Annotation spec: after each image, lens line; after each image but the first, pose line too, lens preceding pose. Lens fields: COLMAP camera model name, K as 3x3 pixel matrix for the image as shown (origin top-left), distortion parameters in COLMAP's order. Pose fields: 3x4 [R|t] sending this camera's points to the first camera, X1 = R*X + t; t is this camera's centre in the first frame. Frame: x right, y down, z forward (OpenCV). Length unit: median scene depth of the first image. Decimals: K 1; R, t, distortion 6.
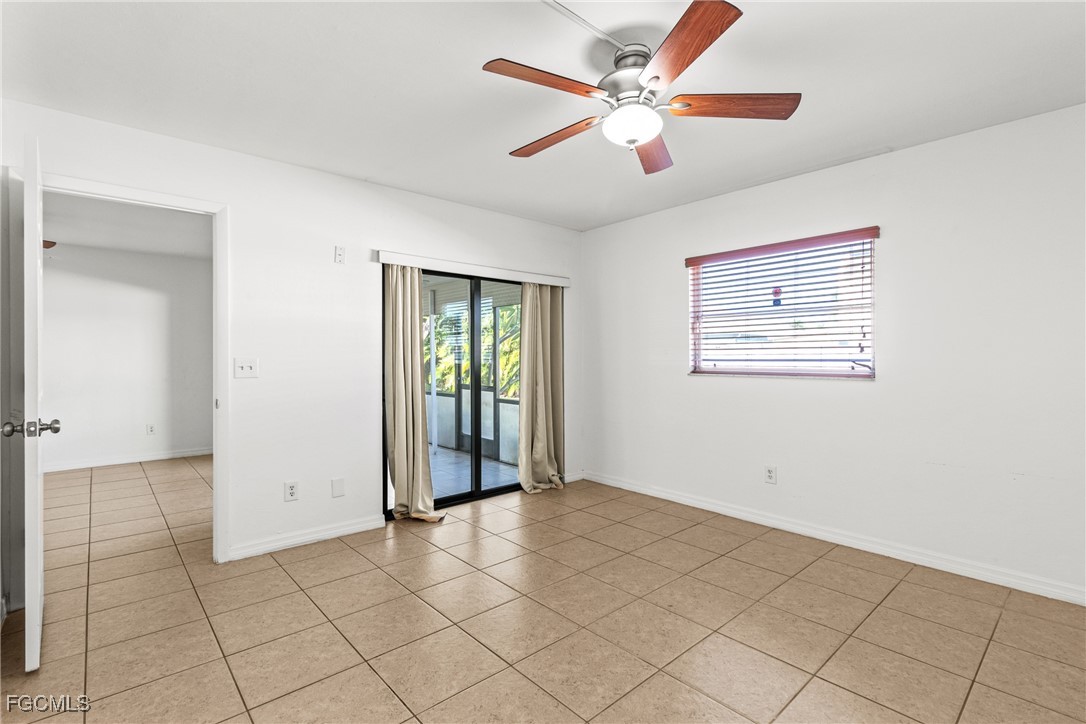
lens RADIAL K [[503.2, 0, 547.5], [0, 503.2, 359.1], [0, 0, 1]] dist [0.002041, 0.000201]
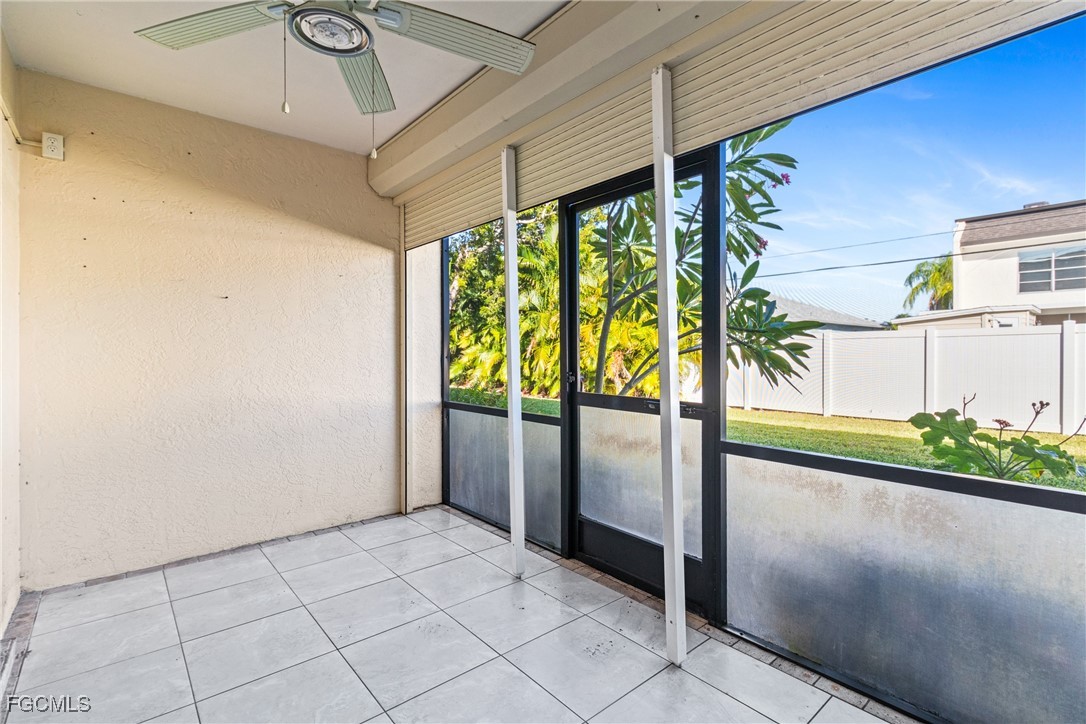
lens RADIAL K [[503.2, 0, 547.5], [0, 503.2, 359.1], [0, 0, 1]] dist [0.002041, 0.000201]
pose [[0.999795, 0.000999, -0.020245, -0.185741], [-0.000775, 0.999938, 0.011066, 0.017865], [0.020255, -0.011048, 0.999734, 0.596503]]
